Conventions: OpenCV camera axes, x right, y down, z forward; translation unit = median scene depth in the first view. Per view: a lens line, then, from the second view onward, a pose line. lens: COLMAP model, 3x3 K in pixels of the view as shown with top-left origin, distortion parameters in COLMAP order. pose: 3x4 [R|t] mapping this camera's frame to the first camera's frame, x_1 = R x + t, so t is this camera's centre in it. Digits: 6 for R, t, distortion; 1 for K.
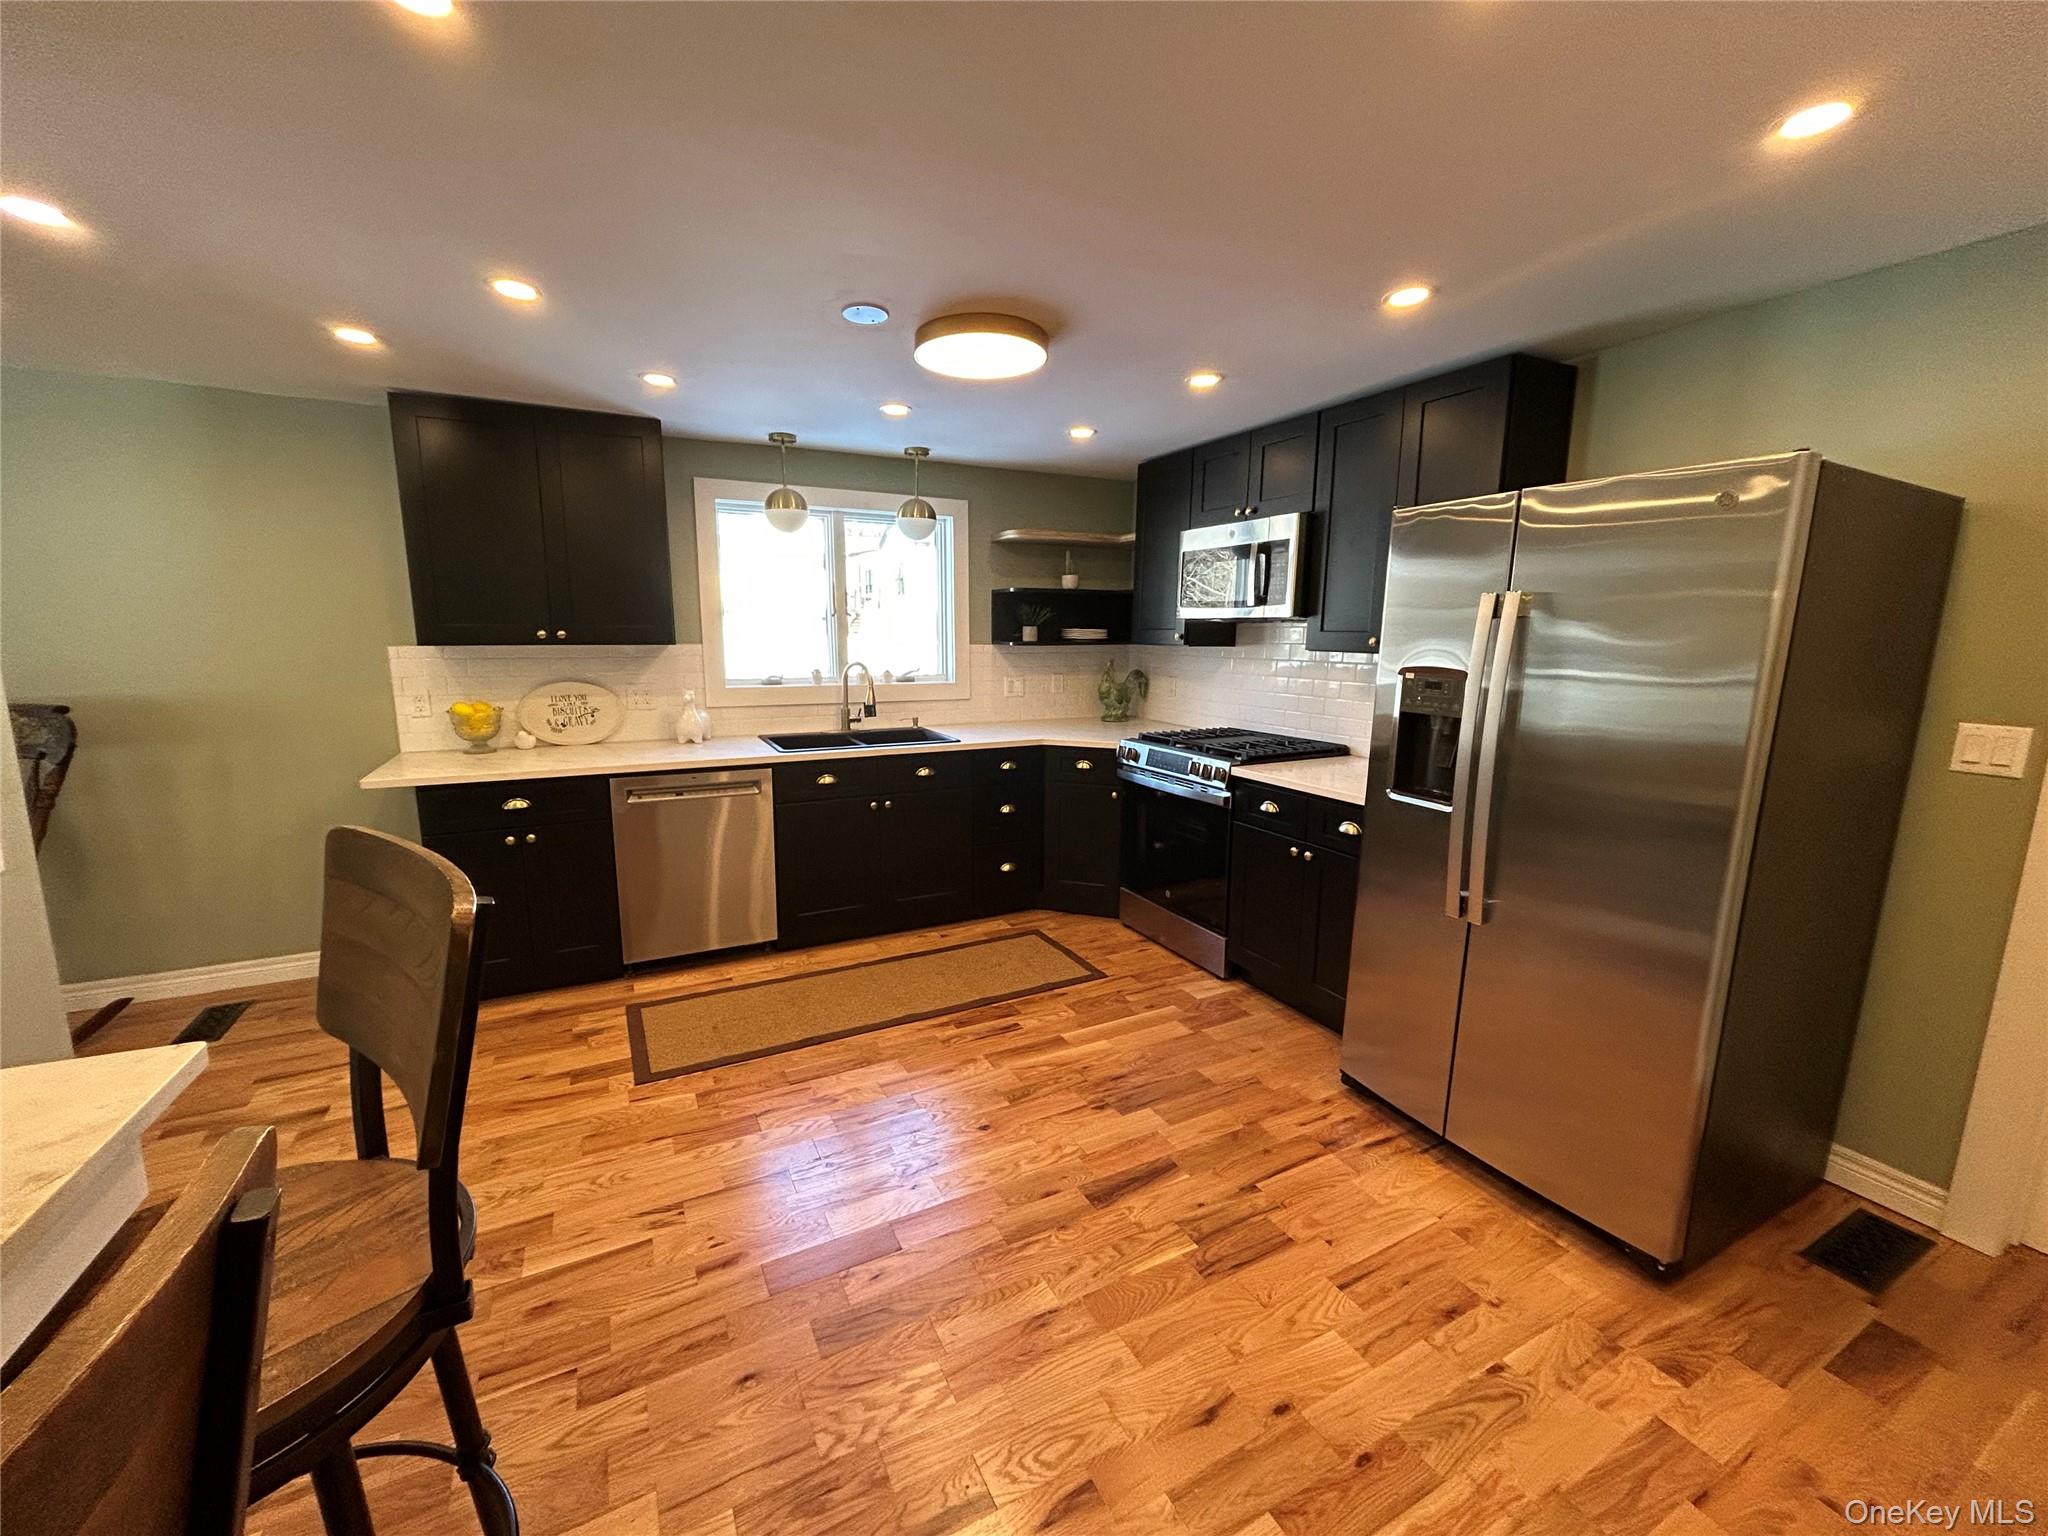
lens RADIAL K [[821.7, 0, 1024.6], [0, 821.7, 770.4], [0, 0, 1]] dist [-0.000201, -0.000593]
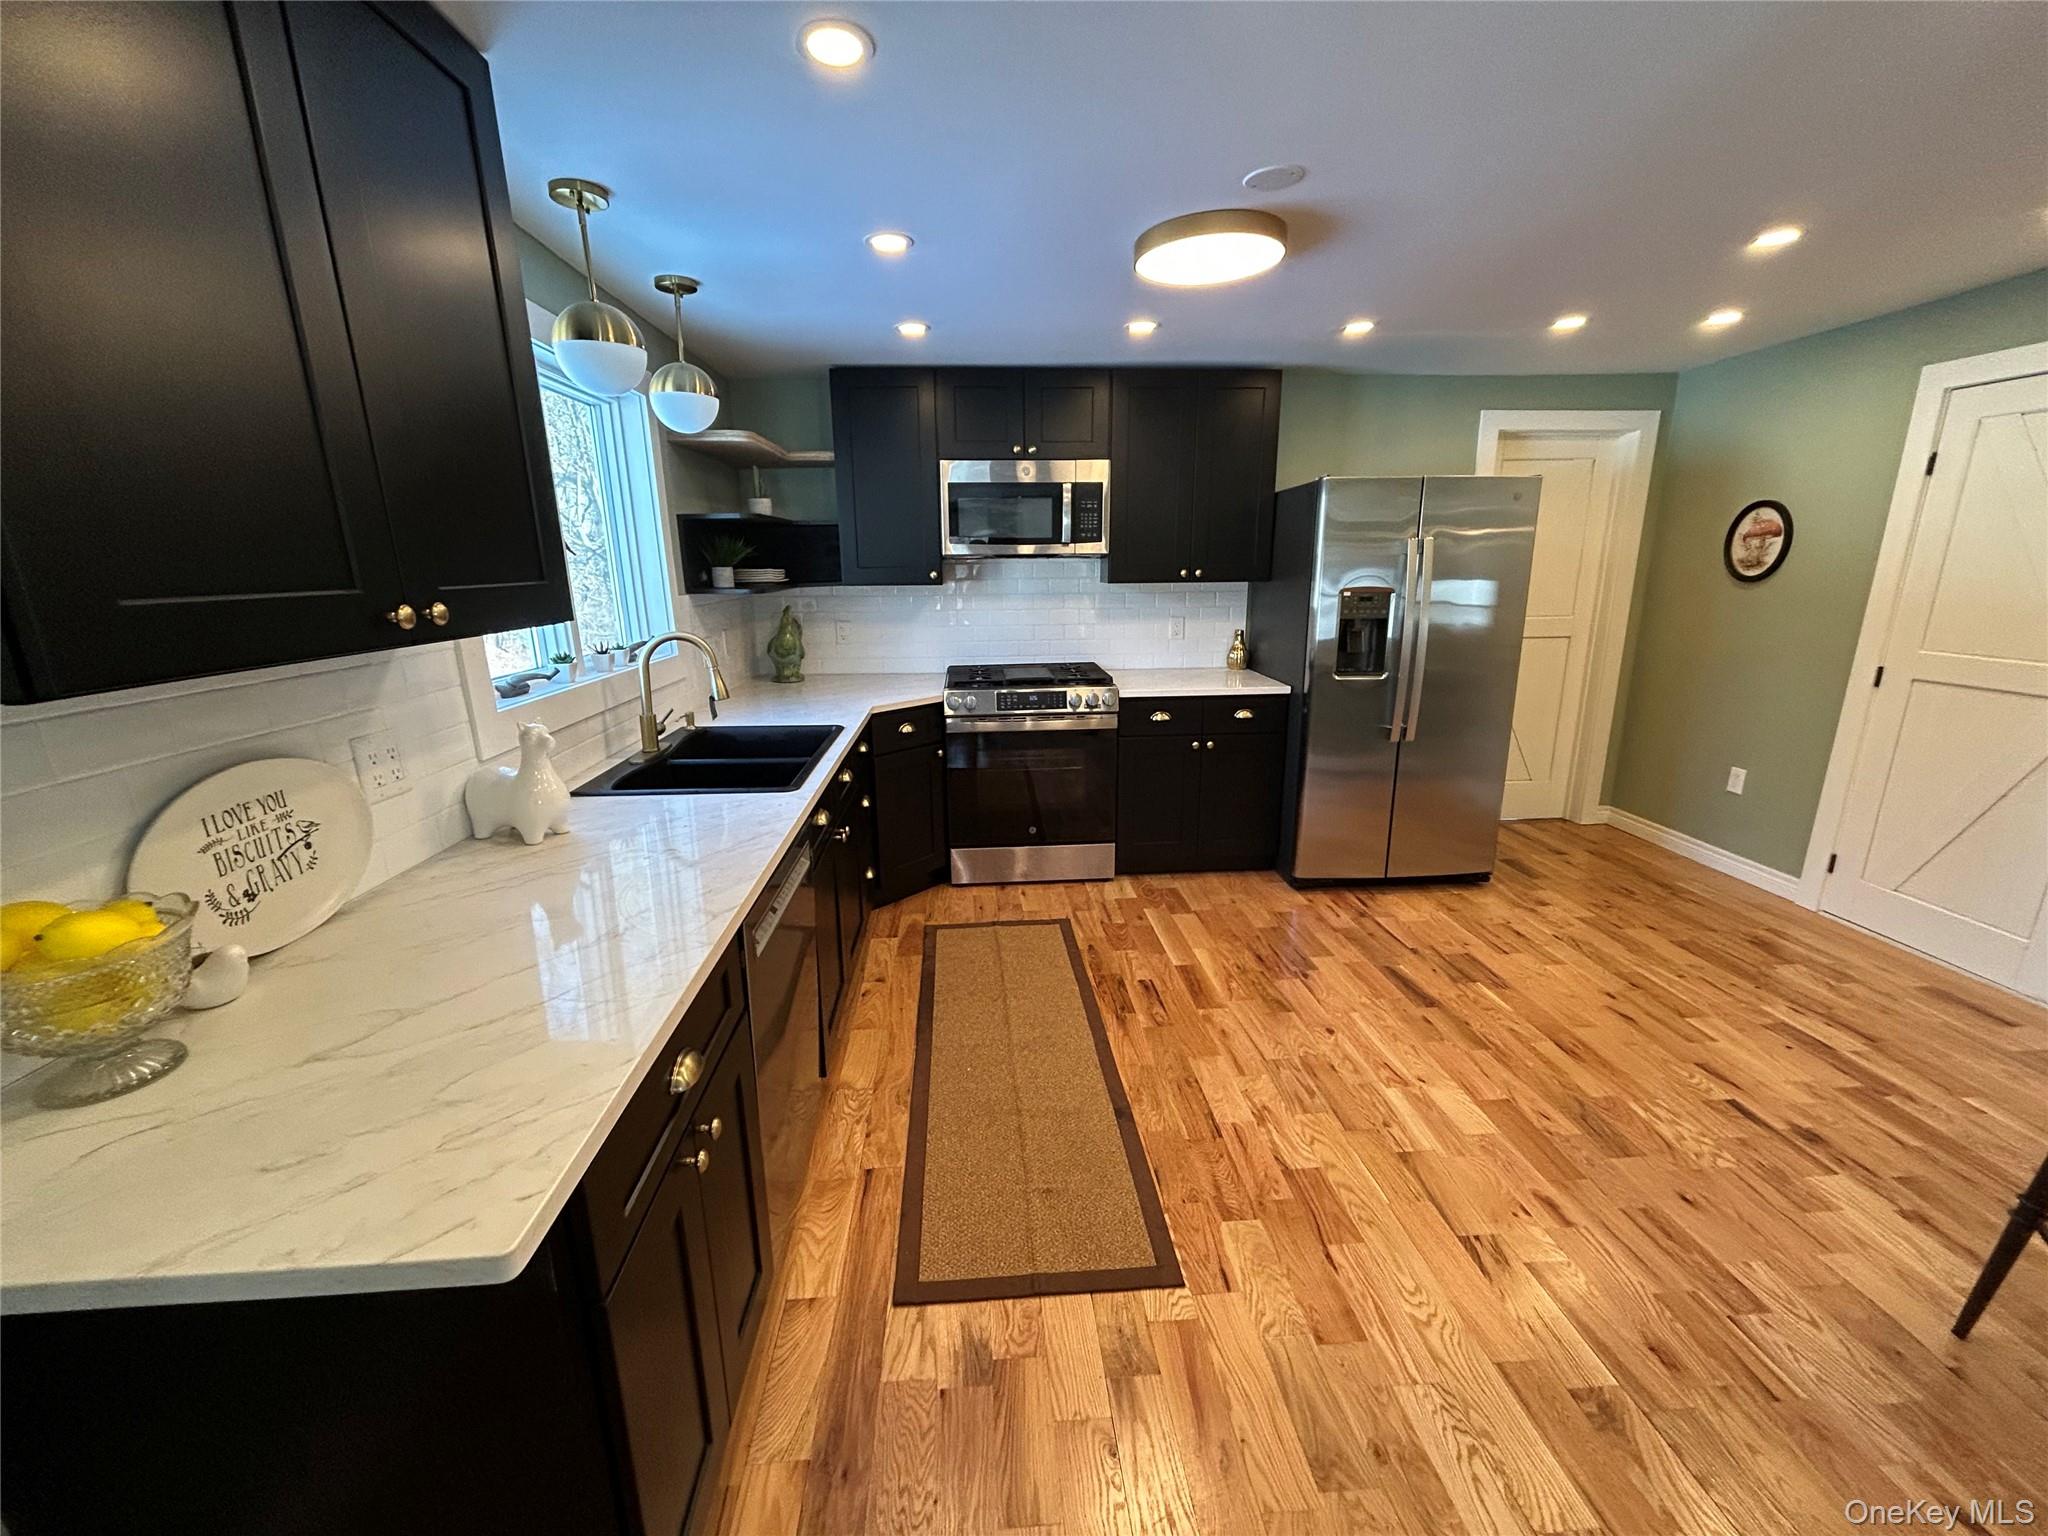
lens RADIAL K [[821.7, 0, 1024.6], [0, 821.7, 770.4], [0, 0, 1]] dist [-0.000201, -0.000593]
pose [[0.397743, -0.238931, 0.885840, -1.181549], [0.168676, 0.968082, 0.185378, -0.185312], [-0.901859, 0.075687, 0.425350, 0.944358]]
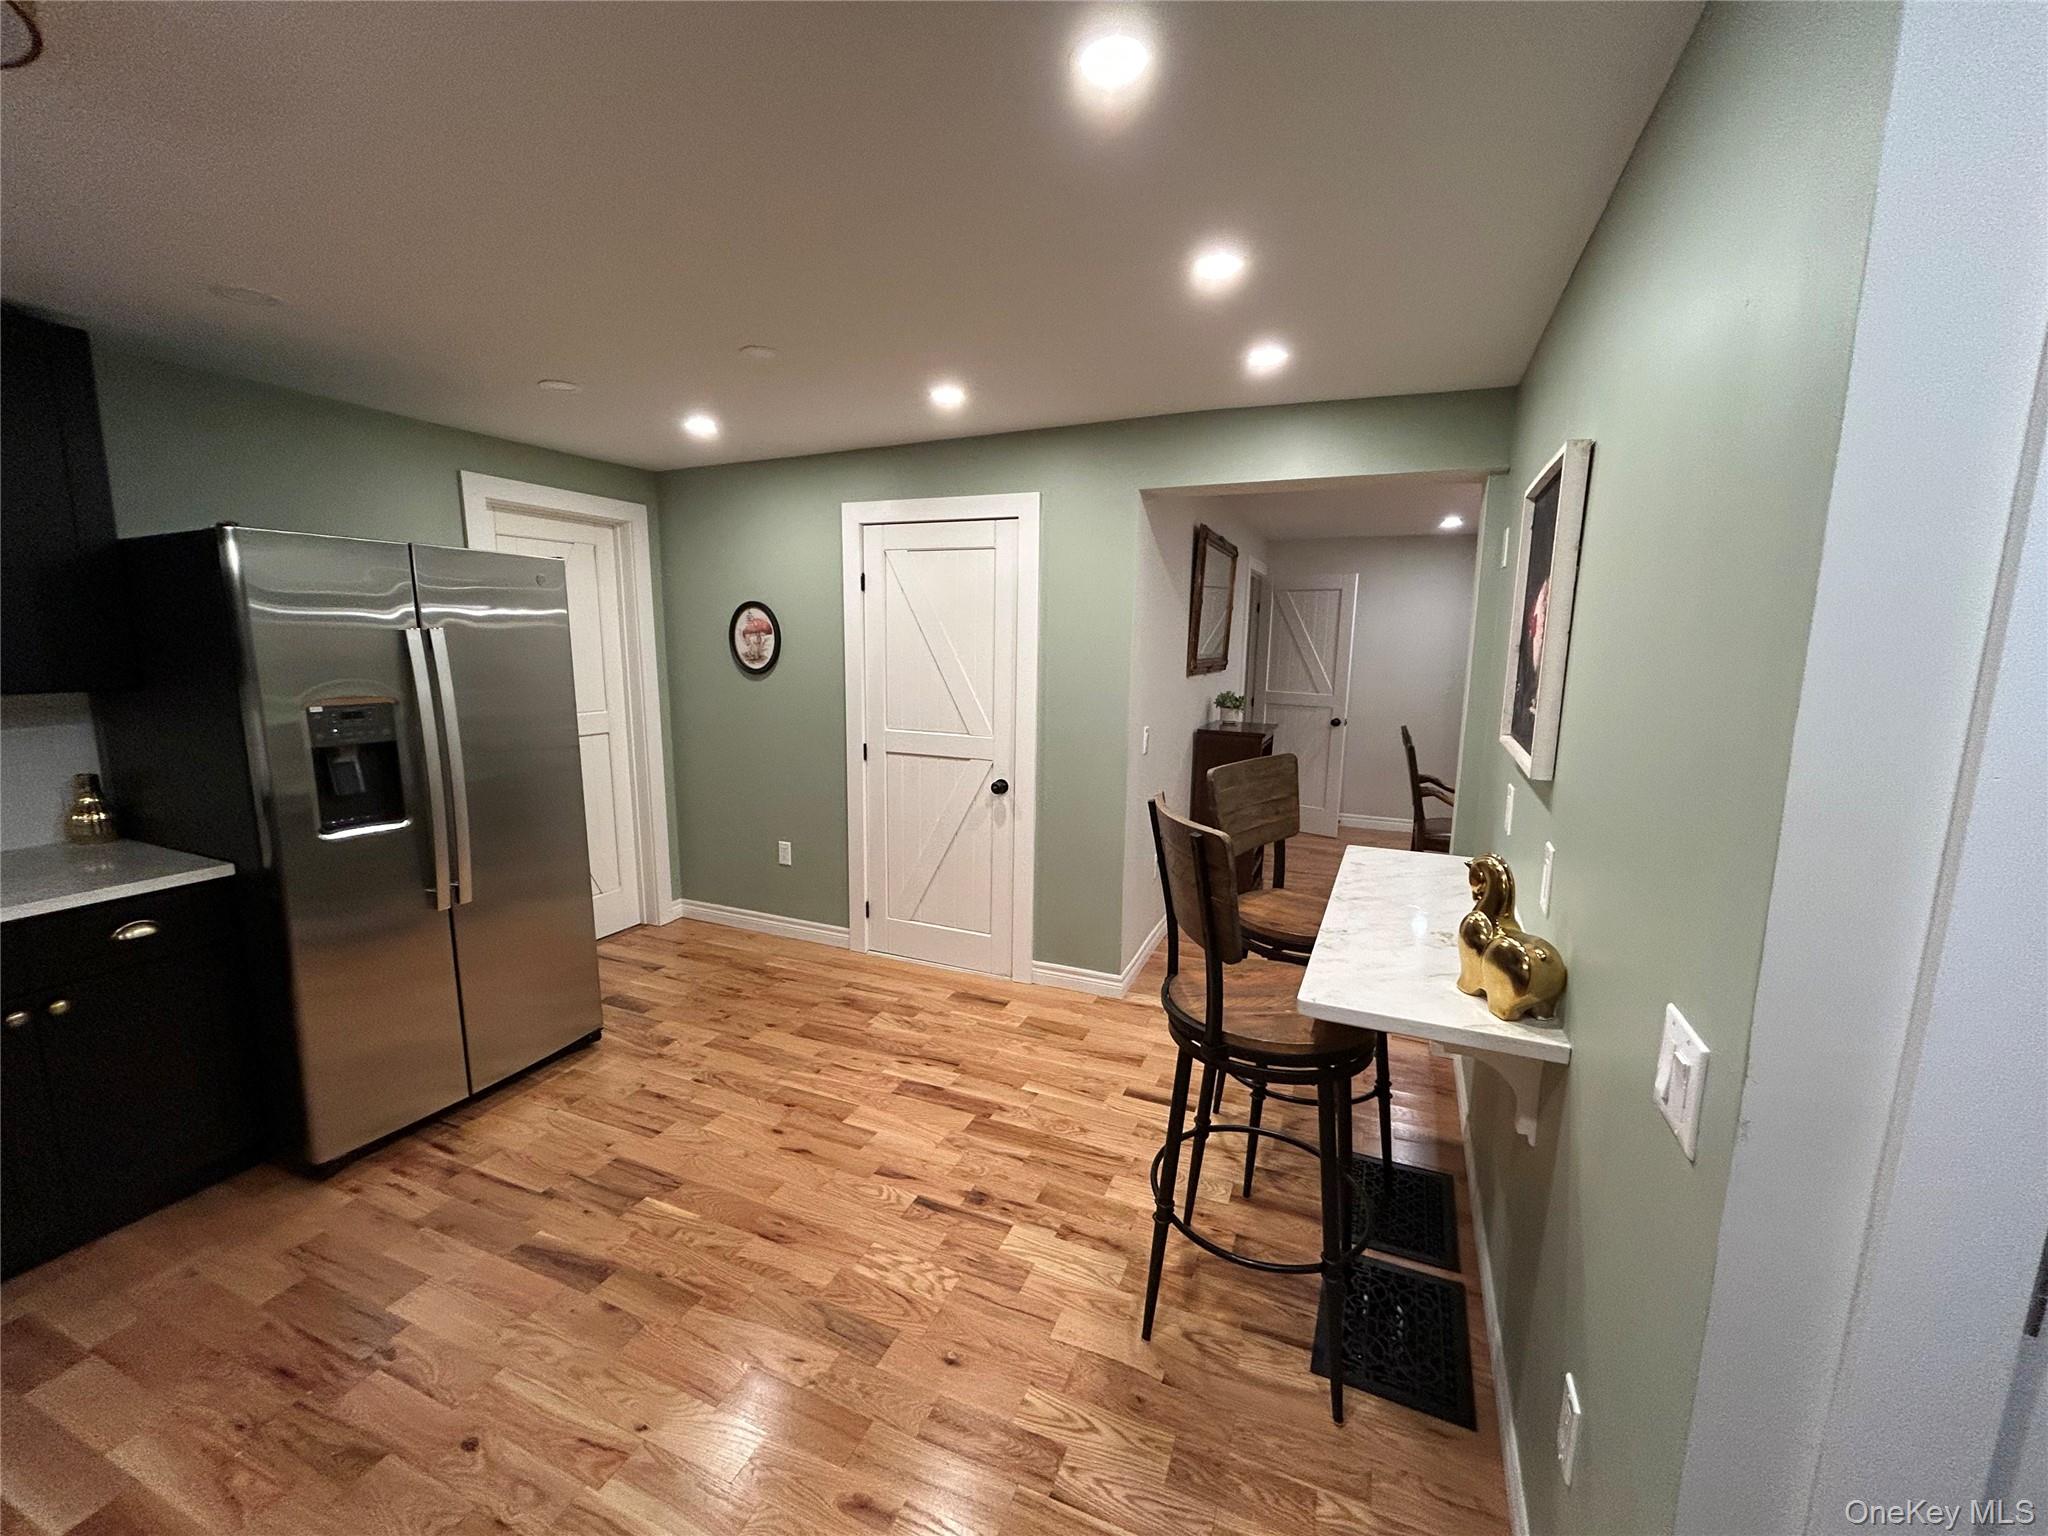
lens RADIAL K [[821.7, 0, 1024.6], [0, 821.7, 770.4], [0, 0, 1]] dist [-0.000201, -0.000593]
pose [[-0.642849, -0.139676, 0.753151, -0.806078], [0.107949, 0.956902, 0.269602, -0.221277], [-0.758349, 0.254615, -0.600065, 0.994134]]
